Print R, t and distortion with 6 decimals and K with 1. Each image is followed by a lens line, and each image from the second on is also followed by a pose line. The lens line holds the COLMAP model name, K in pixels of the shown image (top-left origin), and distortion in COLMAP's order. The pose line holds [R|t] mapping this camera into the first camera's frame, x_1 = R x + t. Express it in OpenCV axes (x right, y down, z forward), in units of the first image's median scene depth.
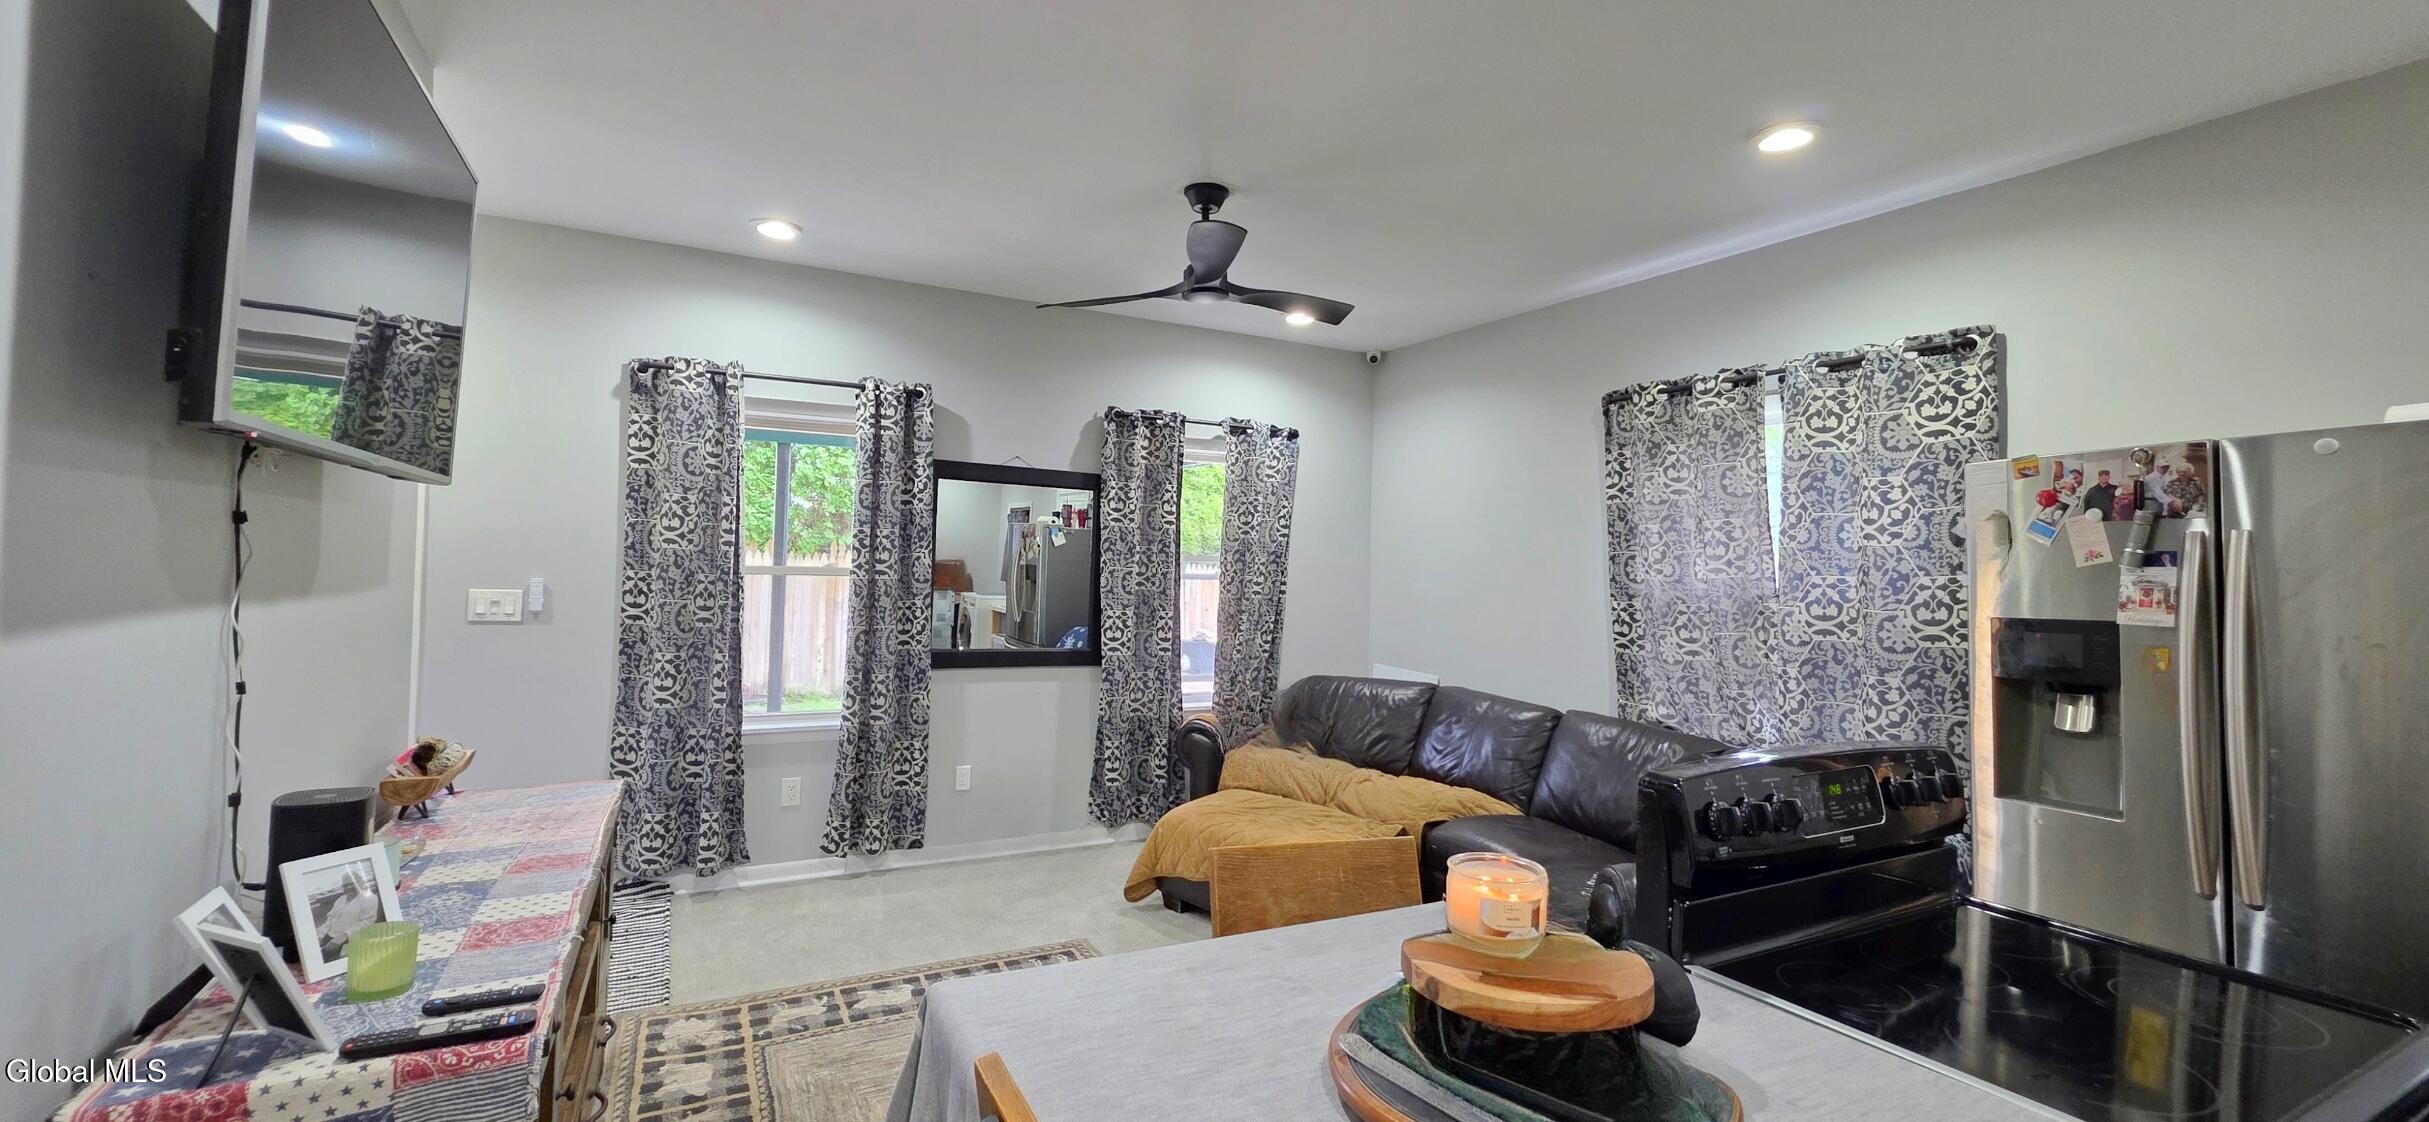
lens RADIAL K [[977.6, 0, 1214.5], [0, 977.6, 561.0], [0, 0, 1]] dist [0.000677, 0.000011]
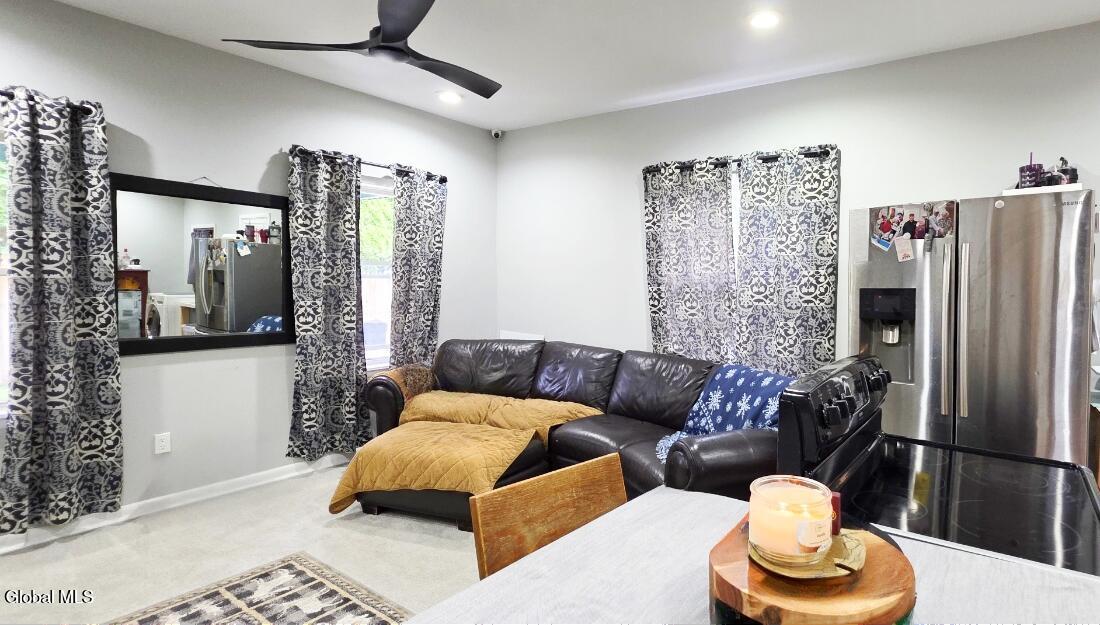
lens RADIAL K [[538.5, 0, 670.0], [0, 538.5, 309.1], [0, 0, 1]] dist [-0.000709, 0.000332]
pose [[0.868197, -0.036009, 0.494911, -0.039149], [0.001649, 0.997567, 0.069688, 0.012318], [-0.496217, -0.059687, 0.866145, 0.133113]]
